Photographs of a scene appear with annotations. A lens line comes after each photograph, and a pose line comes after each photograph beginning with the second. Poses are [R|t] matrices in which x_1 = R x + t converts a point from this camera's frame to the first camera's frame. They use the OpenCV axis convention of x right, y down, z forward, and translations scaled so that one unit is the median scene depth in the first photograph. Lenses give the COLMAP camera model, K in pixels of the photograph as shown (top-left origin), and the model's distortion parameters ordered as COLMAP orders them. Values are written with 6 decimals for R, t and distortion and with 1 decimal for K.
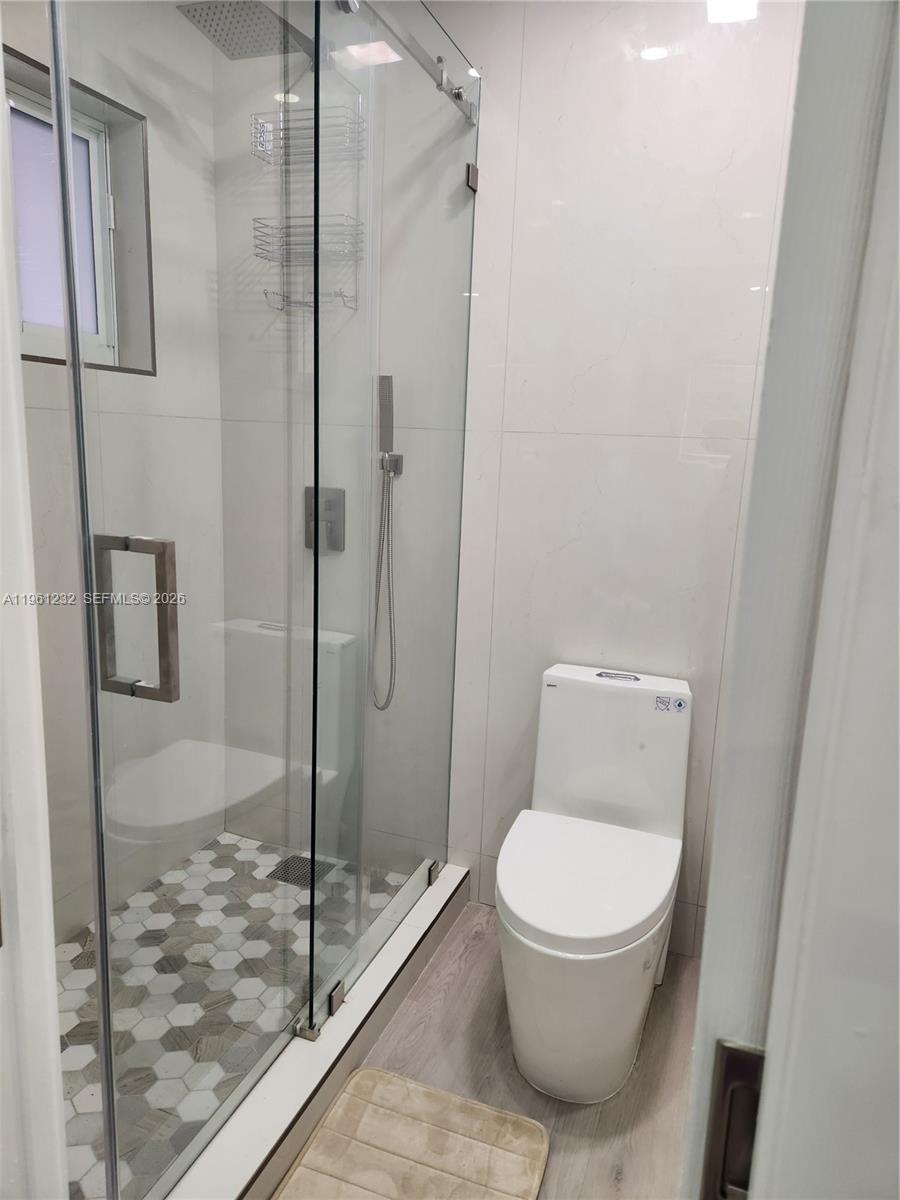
lens RADIAL K [[783.3, 0, 452.1], [0, 783.3, 600.5], [0, 0, 1]] dist [0.040127, -0.024894]
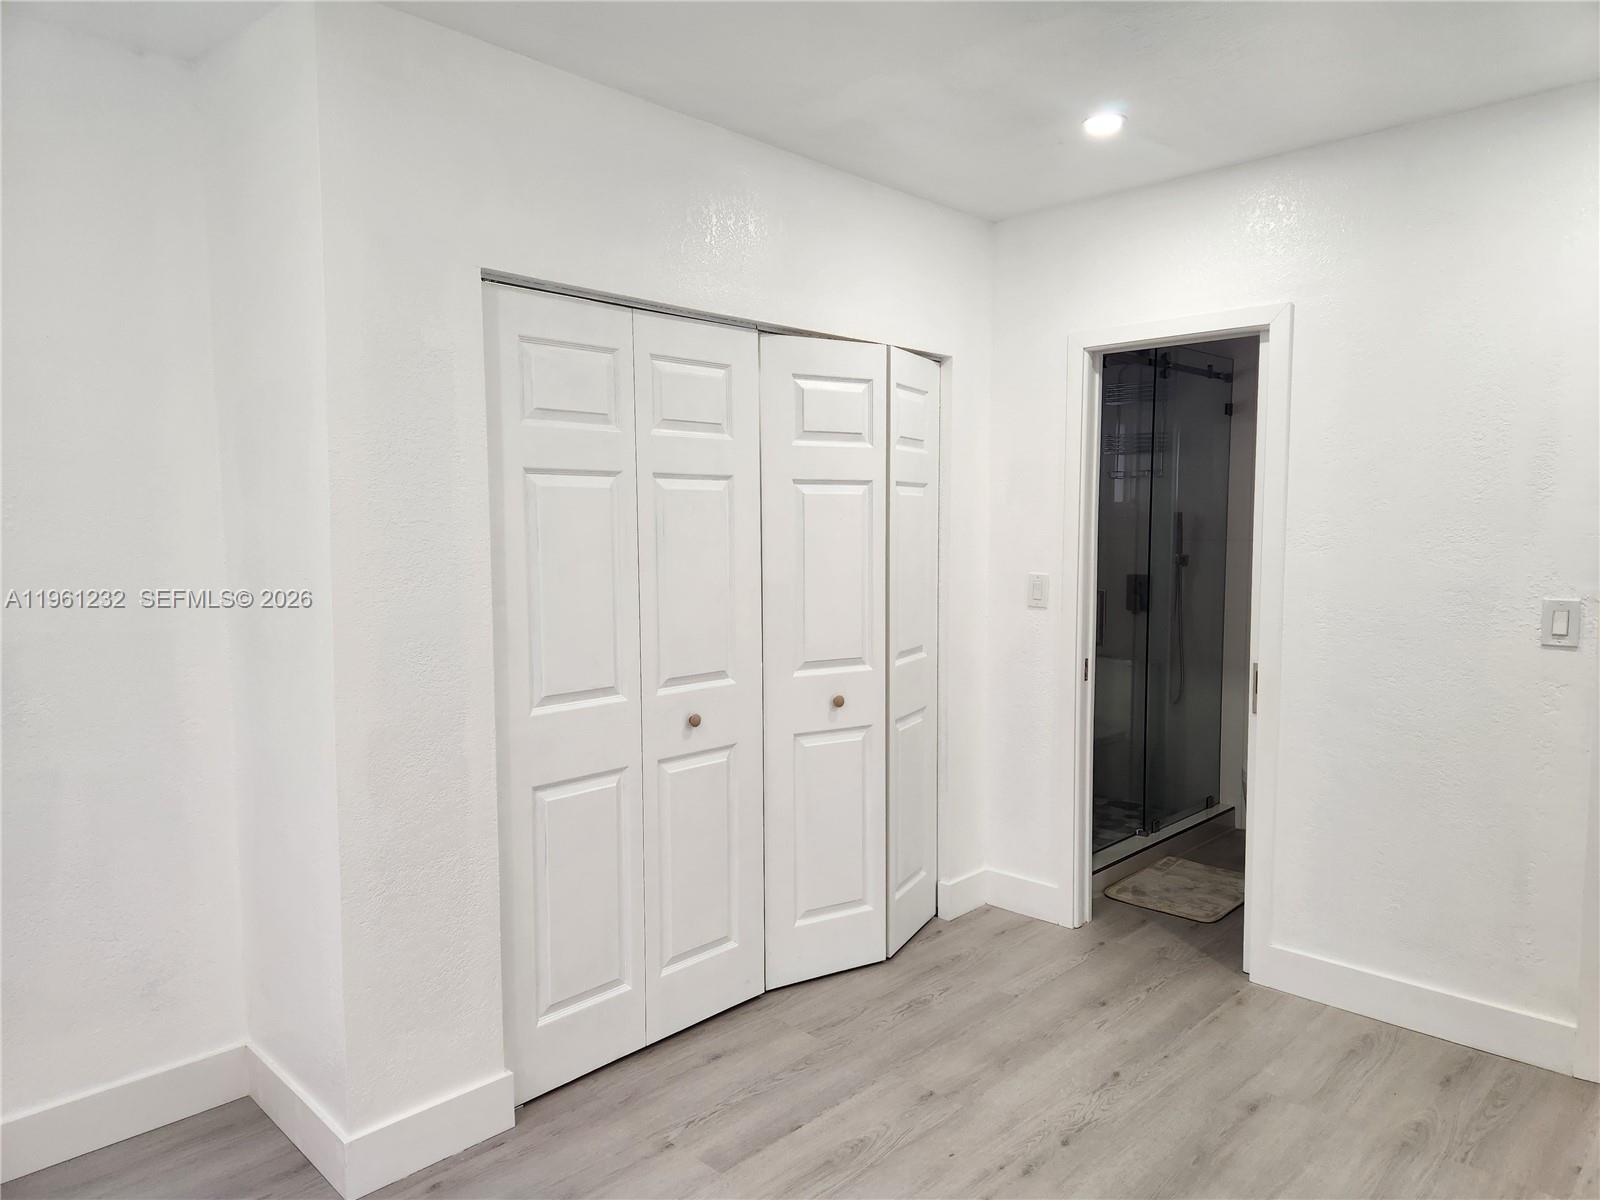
lens RADIAL K [[1044.4, 0, 802.0], [0, 1044.4, 603.8], [0, 0, 1]] dist [0.040127, -0.024894]
pose [[0.918613, -0.010401, -0.395021, 0.069534], [-0.033343, 0.994048, -0.103712, 0.196485], [0.393748, 0.108442, 0.912799, -1.485241]]
